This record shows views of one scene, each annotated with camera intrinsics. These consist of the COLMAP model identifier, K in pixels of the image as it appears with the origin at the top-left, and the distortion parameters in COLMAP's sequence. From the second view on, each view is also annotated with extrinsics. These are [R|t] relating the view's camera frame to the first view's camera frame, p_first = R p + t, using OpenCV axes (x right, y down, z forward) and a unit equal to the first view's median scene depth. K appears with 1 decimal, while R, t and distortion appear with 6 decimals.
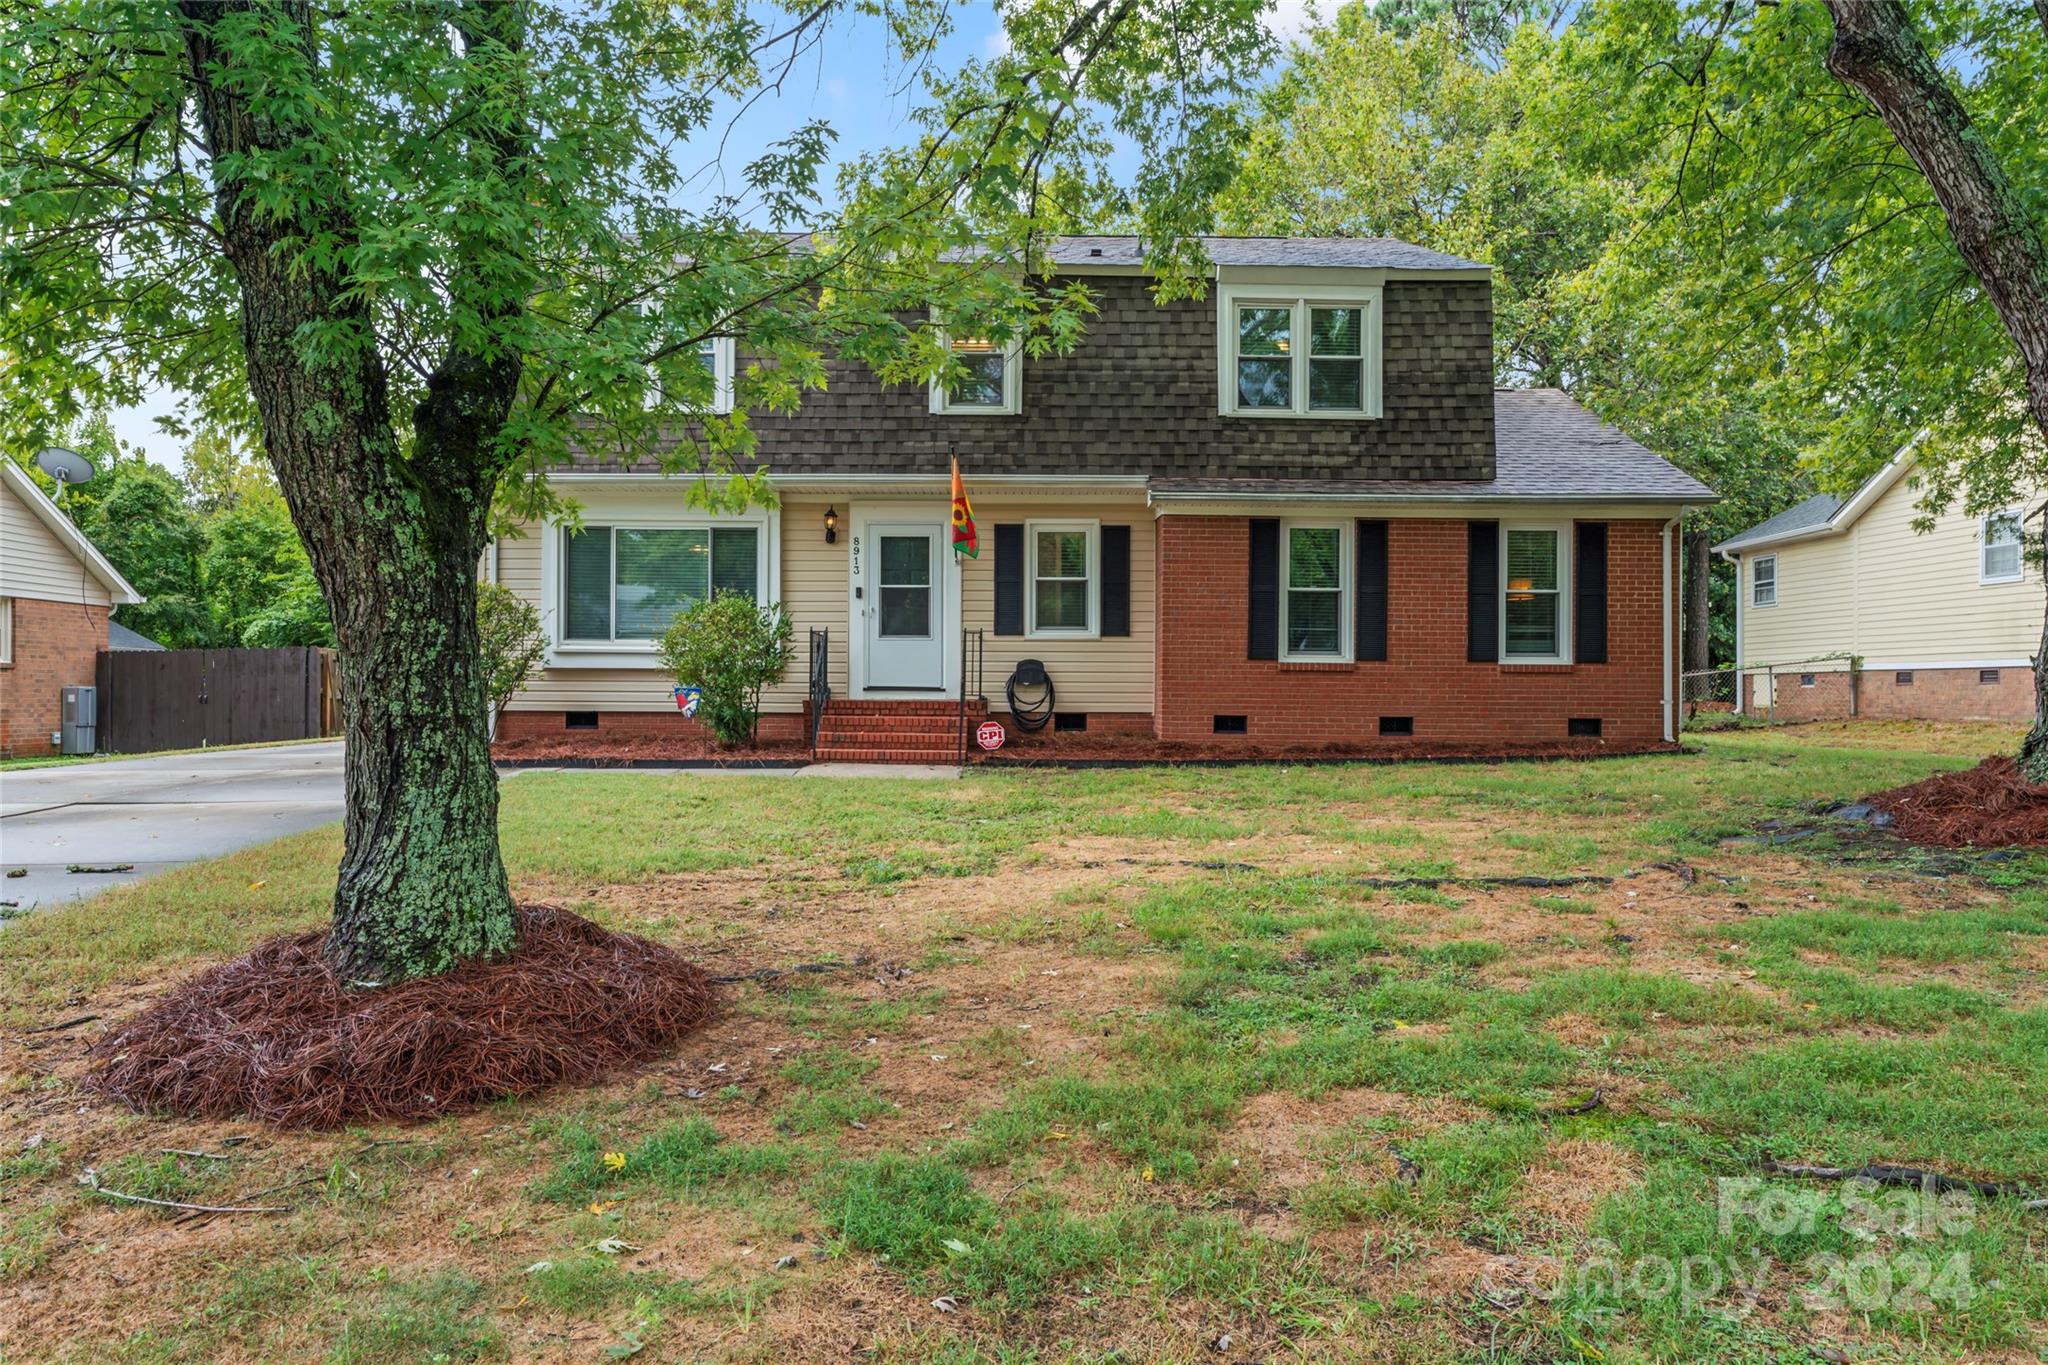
lens RADIAL K [[1368.3, 0, 1018.1], [0, 1368.3, 682.5], [0, 0, 1]] dist [-0.012973, -0.005013]
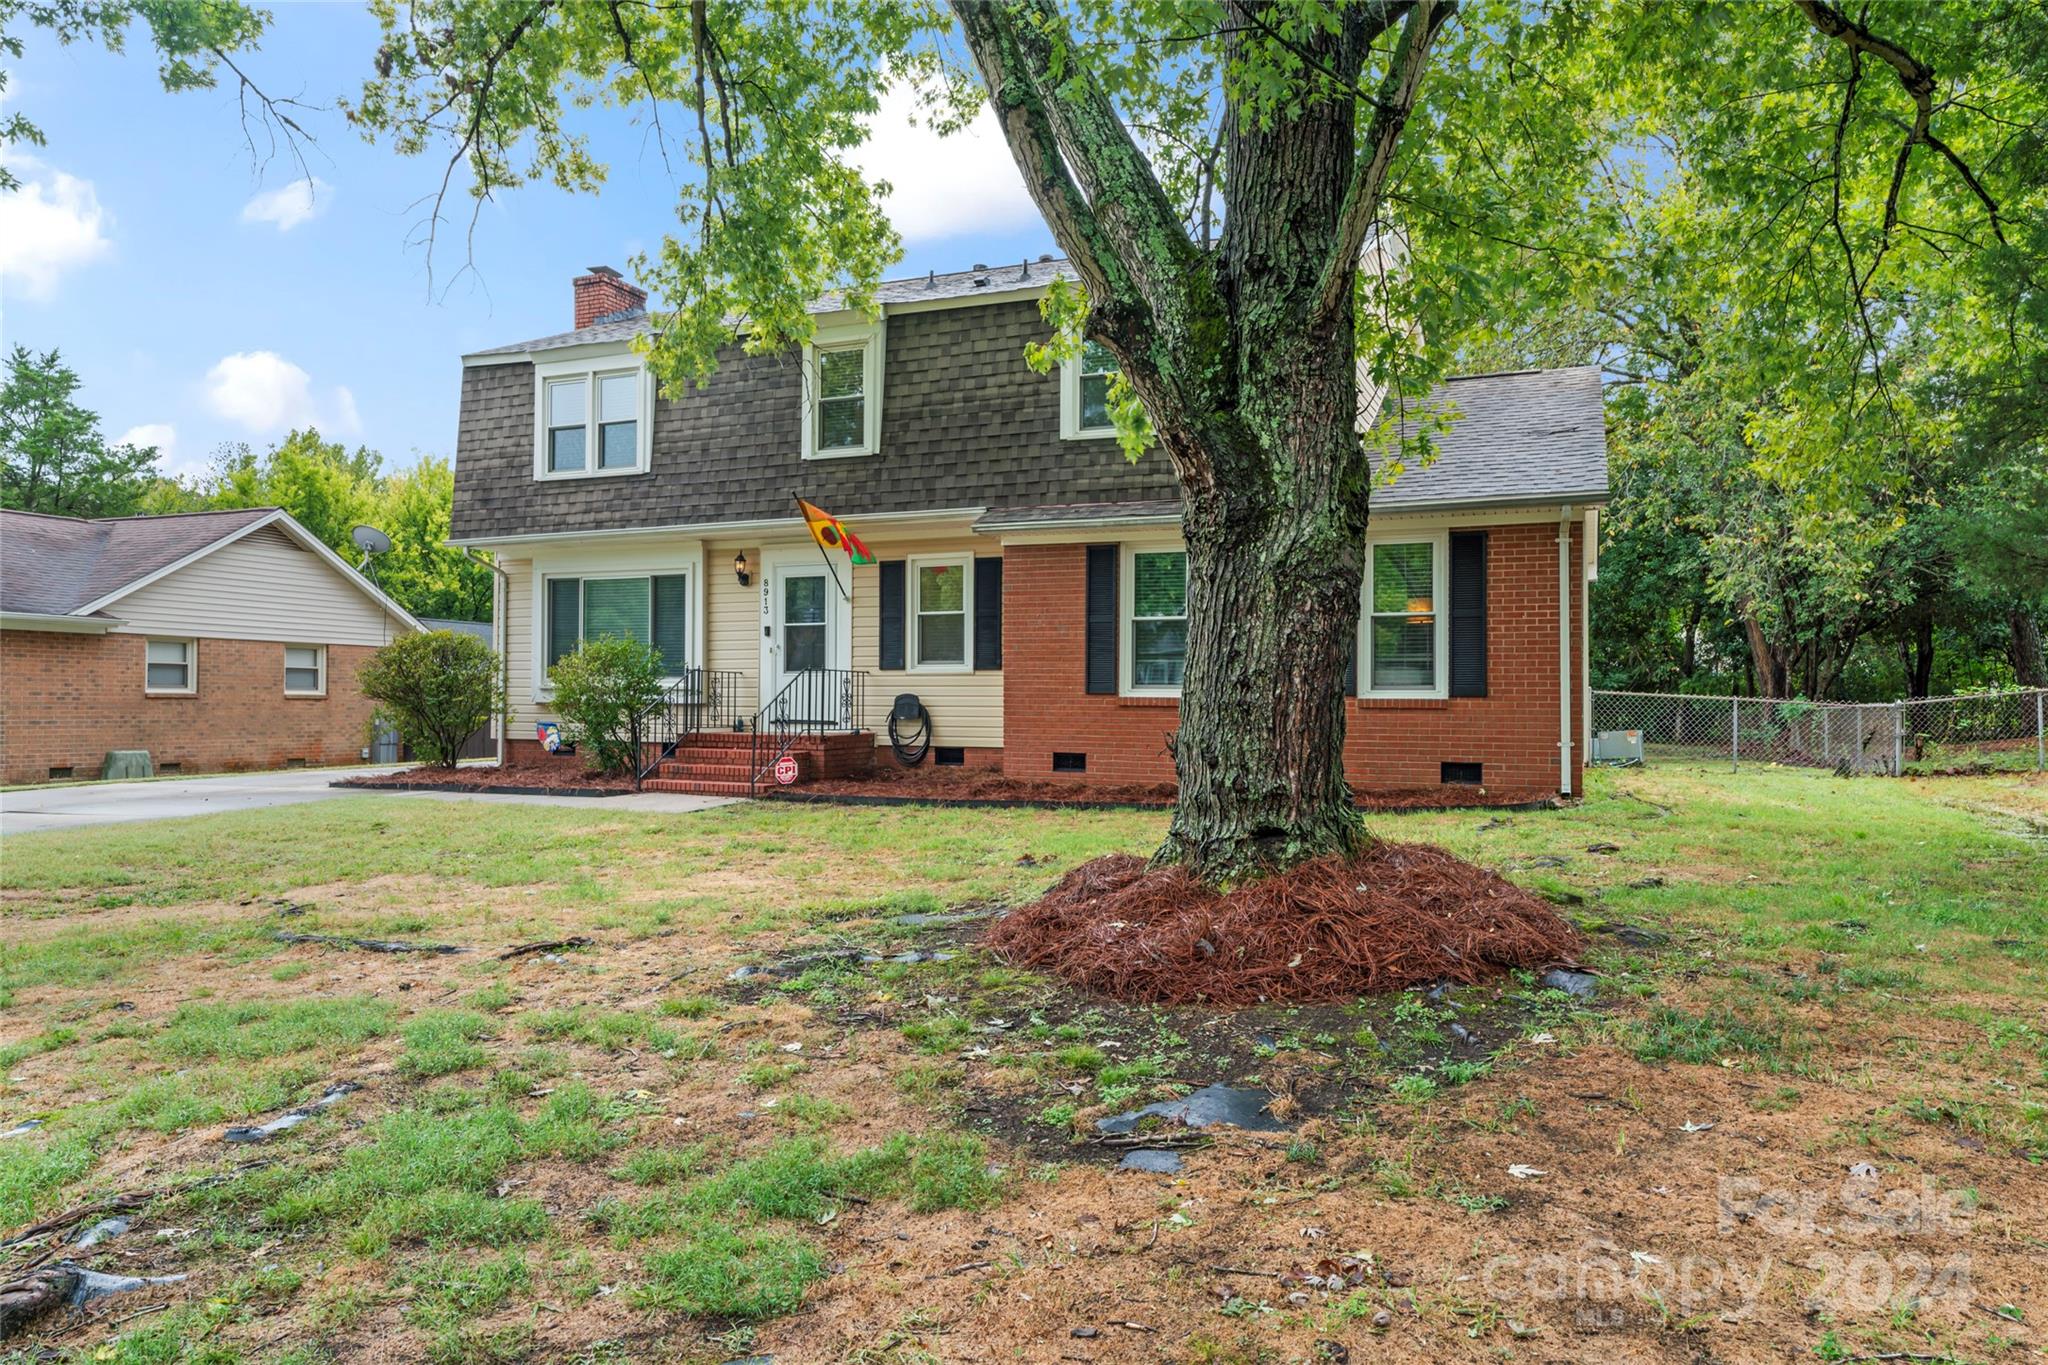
lens RADIAL K [[1368.3, 0, 1018.7], [0, 1368.3, 683.2], [0, 0, 1]] dist [-0.012973, -0.005013]
pose [[0.914969, -0.005998, -0.403479, 0.503533], [0.003143, 0.999965, -0.007738, -0.017021], [0.403511, 0.005812, 0.914956, 0.110925]]
